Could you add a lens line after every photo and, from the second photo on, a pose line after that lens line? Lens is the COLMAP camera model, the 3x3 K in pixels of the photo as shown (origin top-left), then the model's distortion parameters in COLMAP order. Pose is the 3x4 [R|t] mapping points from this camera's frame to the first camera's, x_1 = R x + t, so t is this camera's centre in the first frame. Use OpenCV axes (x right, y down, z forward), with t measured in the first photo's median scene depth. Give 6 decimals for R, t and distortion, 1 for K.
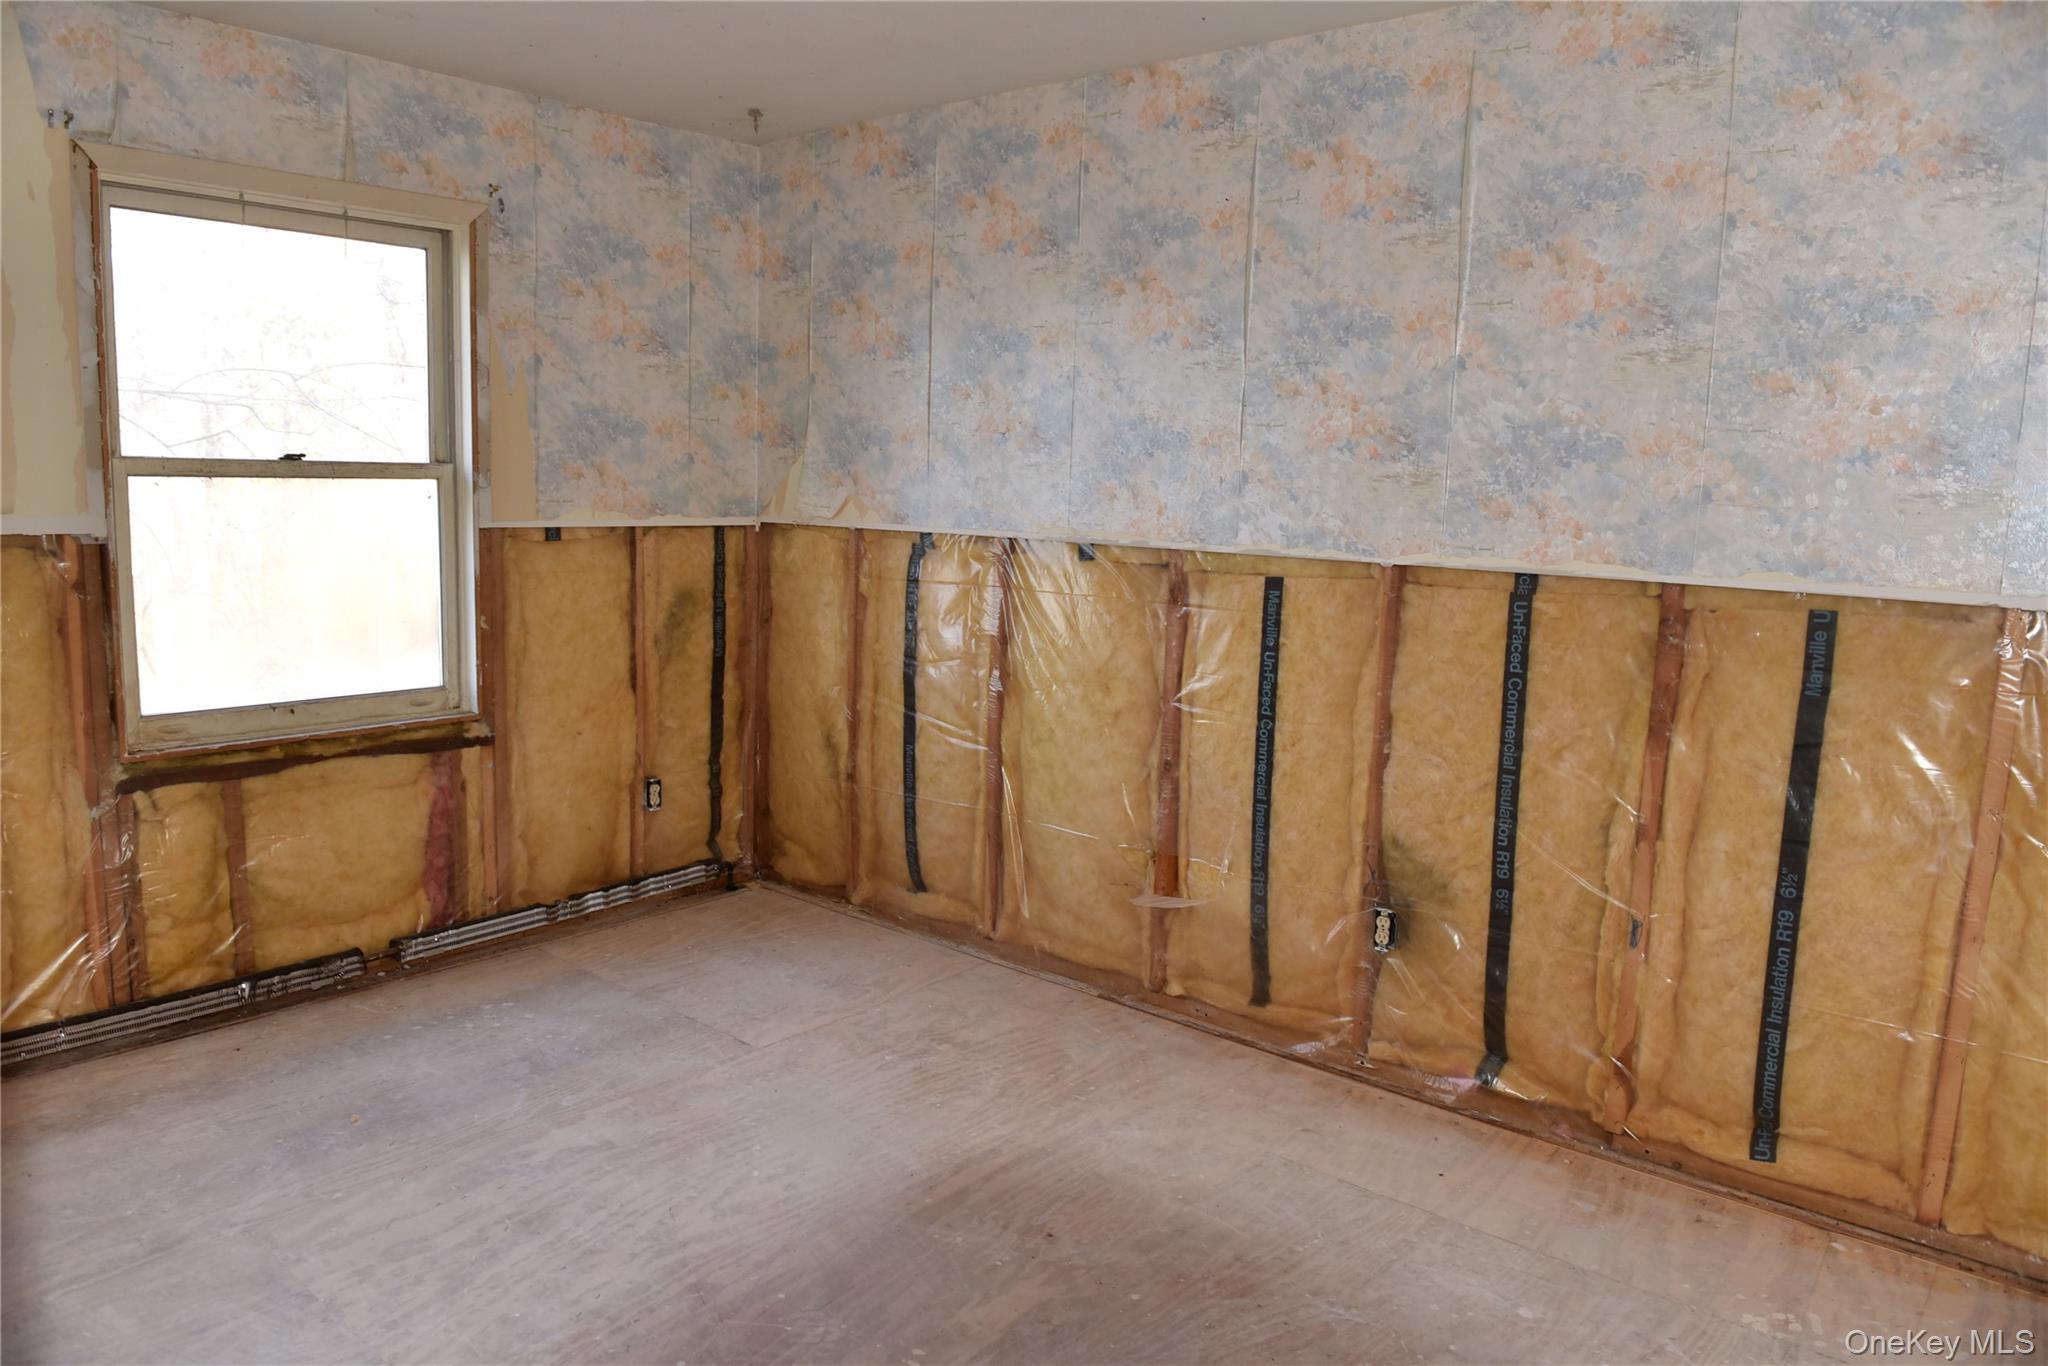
lens RADIAL K [[1389.8, 0, 1019.4], [0, 1389.8, 687.2], [0, 0, 1]] dist [-0.053569, -0.000077]
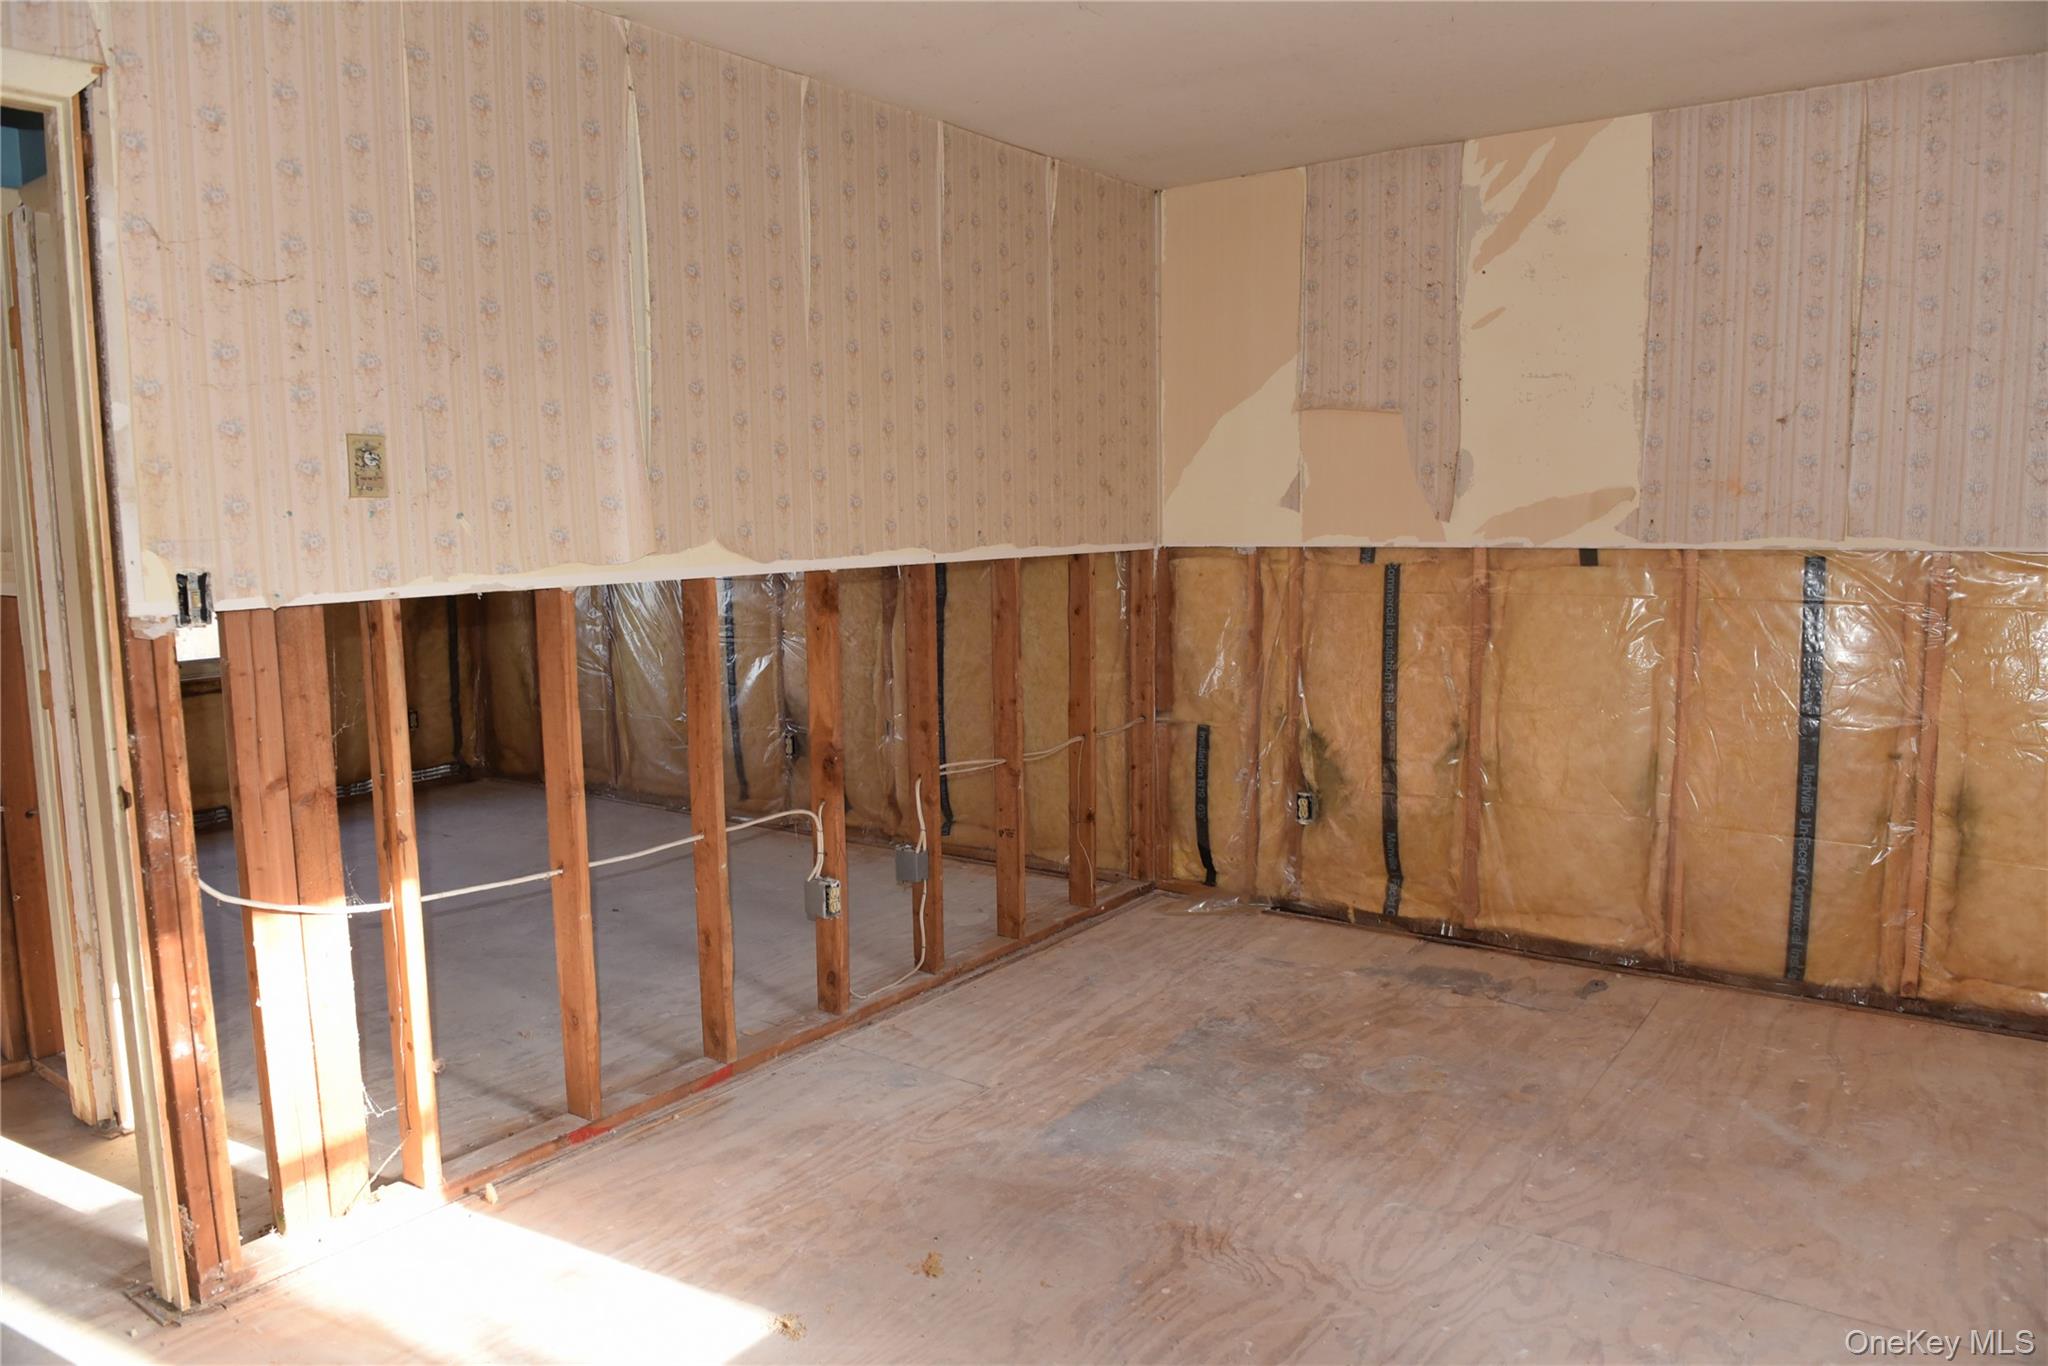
lens RADIAL K [[1389.8, 0, 1019.4], [0, 1389.8, 687.2], [0, 0, 1]] dist [-0.053569, -0.000077]
pose [[0.995625, -0.056092, 0.074726, 0.314043], [0.057526, 0.998196, -0.017172, 0.105887], [-0.073628, 0.021395, 0.997056, -0.629832]]
